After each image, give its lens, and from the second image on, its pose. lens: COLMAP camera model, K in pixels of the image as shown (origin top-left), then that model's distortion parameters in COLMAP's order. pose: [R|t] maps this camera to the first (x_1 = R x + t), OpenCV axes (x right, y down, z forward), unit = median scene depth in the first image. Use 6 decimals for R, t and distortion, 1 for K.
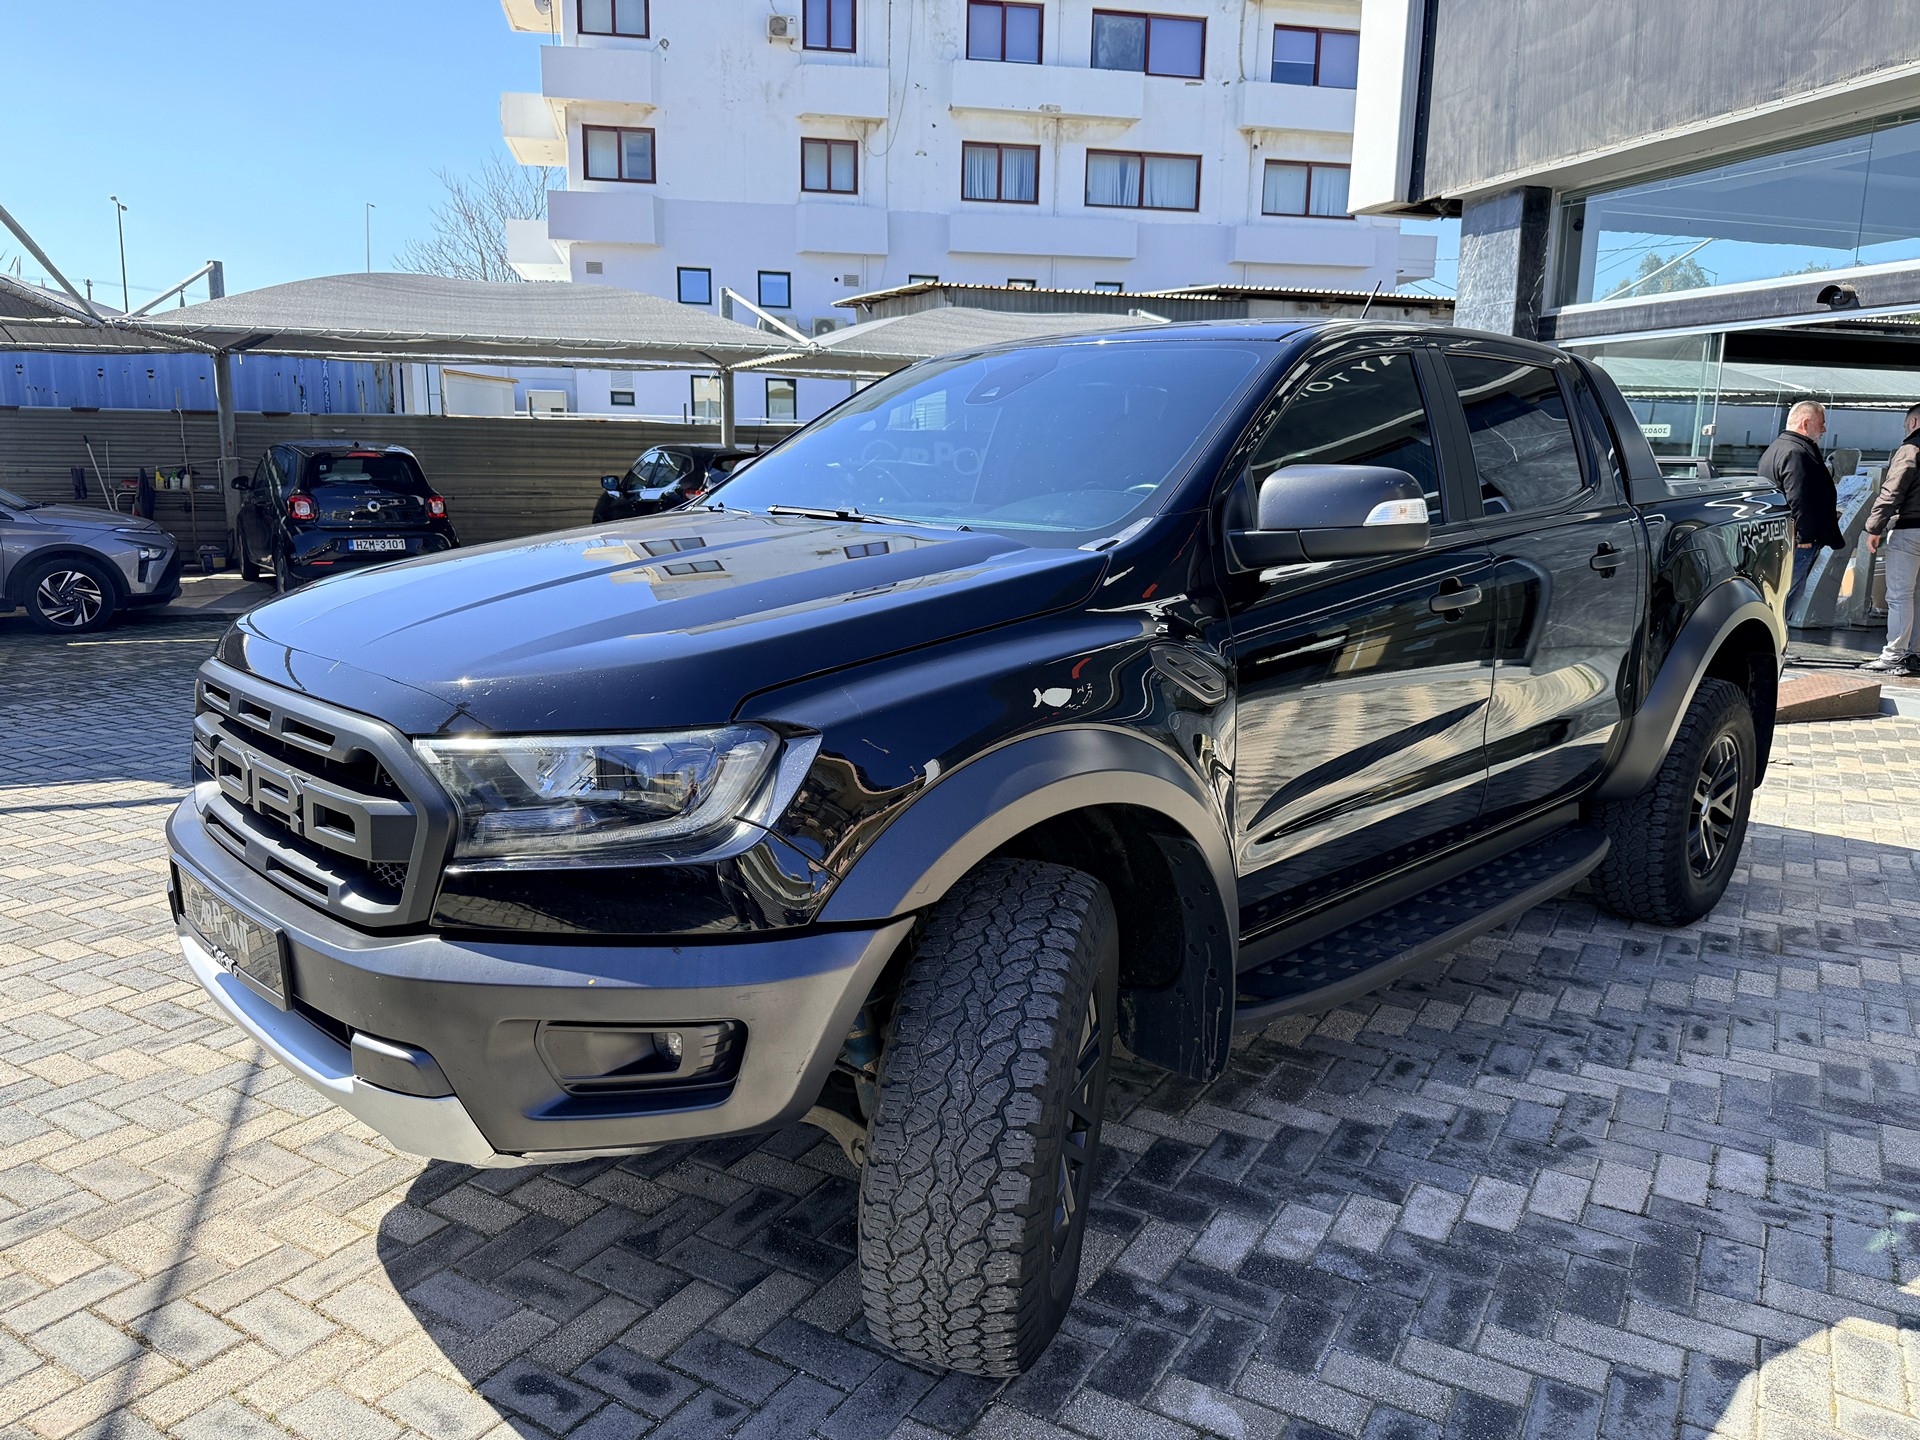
lens RADIAL K [[1358.7, 0, 956.6], [0, 1358.7, 717.9], [0, 0, 1]] dist [0.019356, -0.025144]
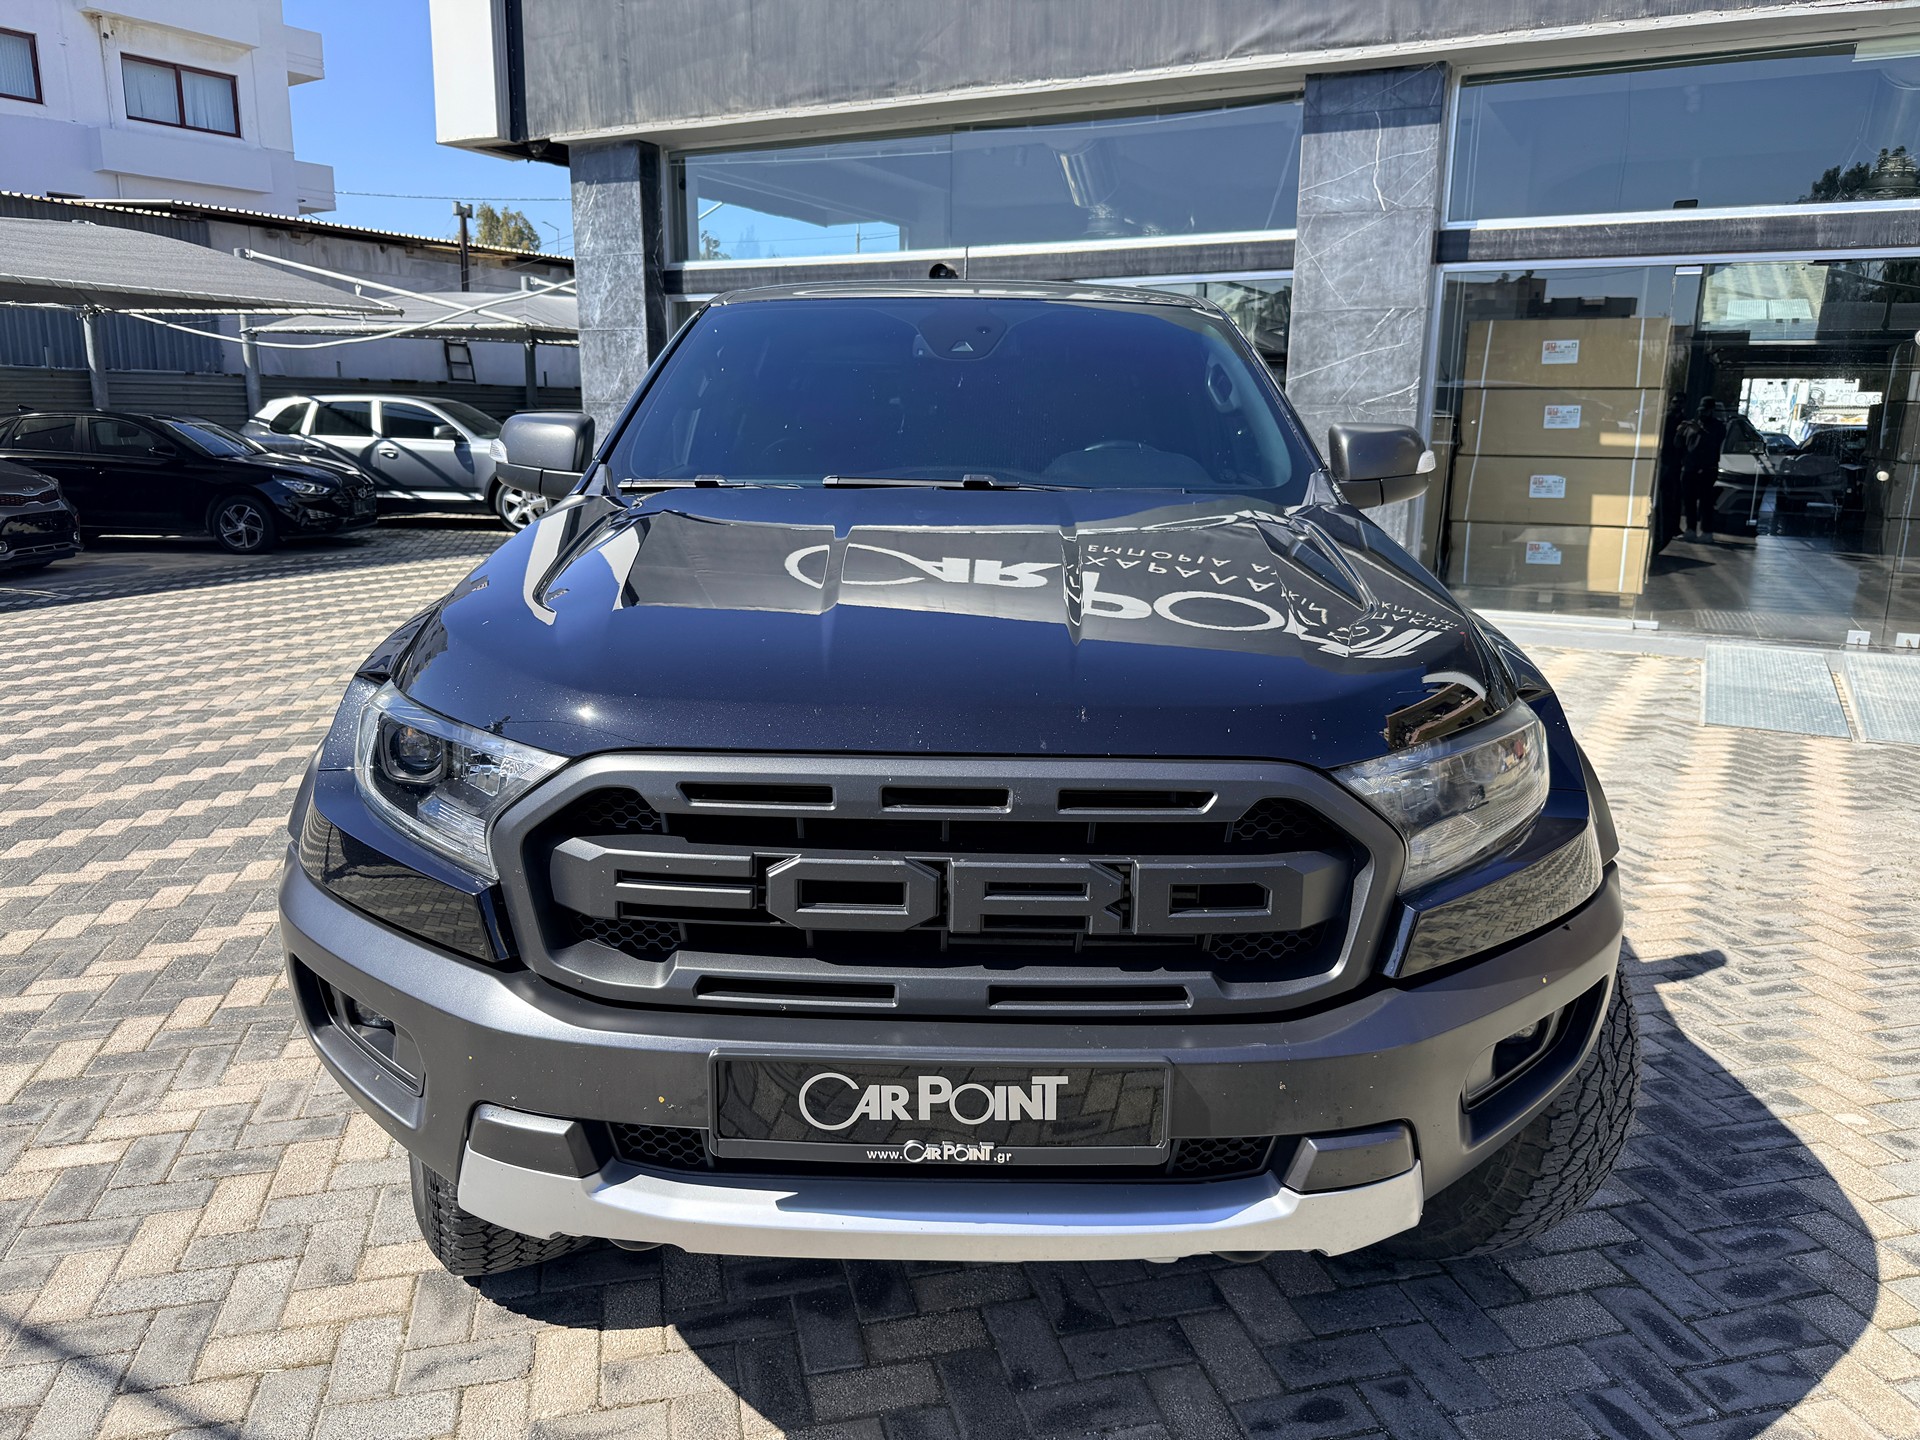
lens RADIAL K [[1358.7, 0, 937.2], [0, 1358.7, 727.7], [0, 0, 1]] dist [0.019356, -0.025144]
pose [[0.713822, -0.165685, 0.680445, -0.204828], [0.133810, 0.985978, 0.099707, -0.022929], [-0.687424, 0.019877, 0.725984, 0.101083]]
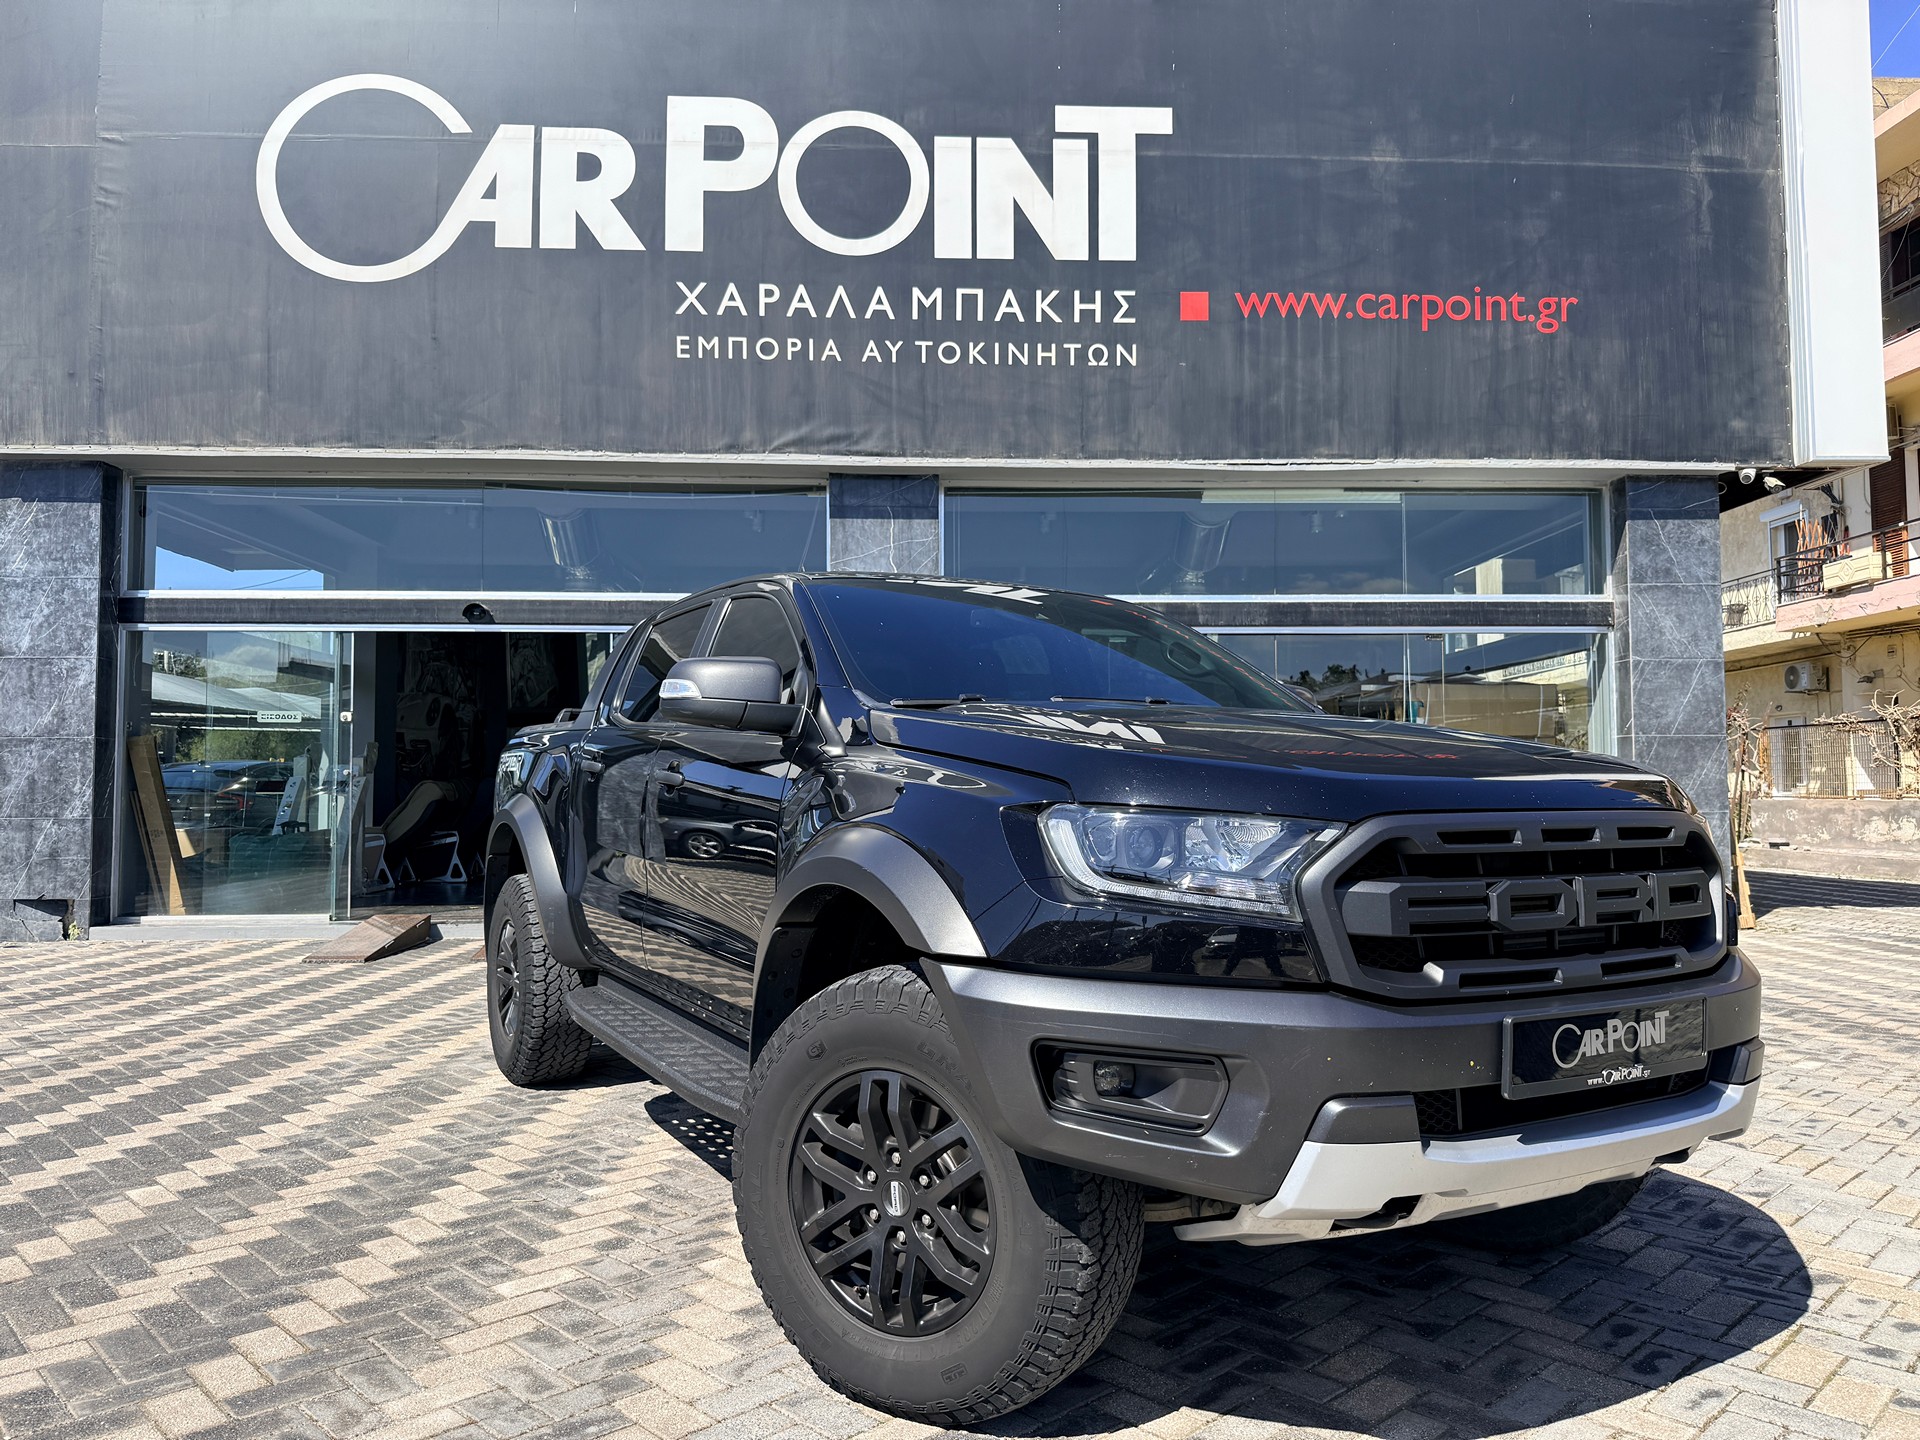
lens RADIAL K [[1358.7, 0, 946.8], [0, 1358.7, 733.7], [0, 0, 1]] dist [0.019356, -0.025144]
pose [[0.262558, 0.026842, 0.964543, -0.348908], [0.188042, 0.979024, -0.078432, -0.018867], [-0.946416, 0.201967, 0.252003, 0.243874]]
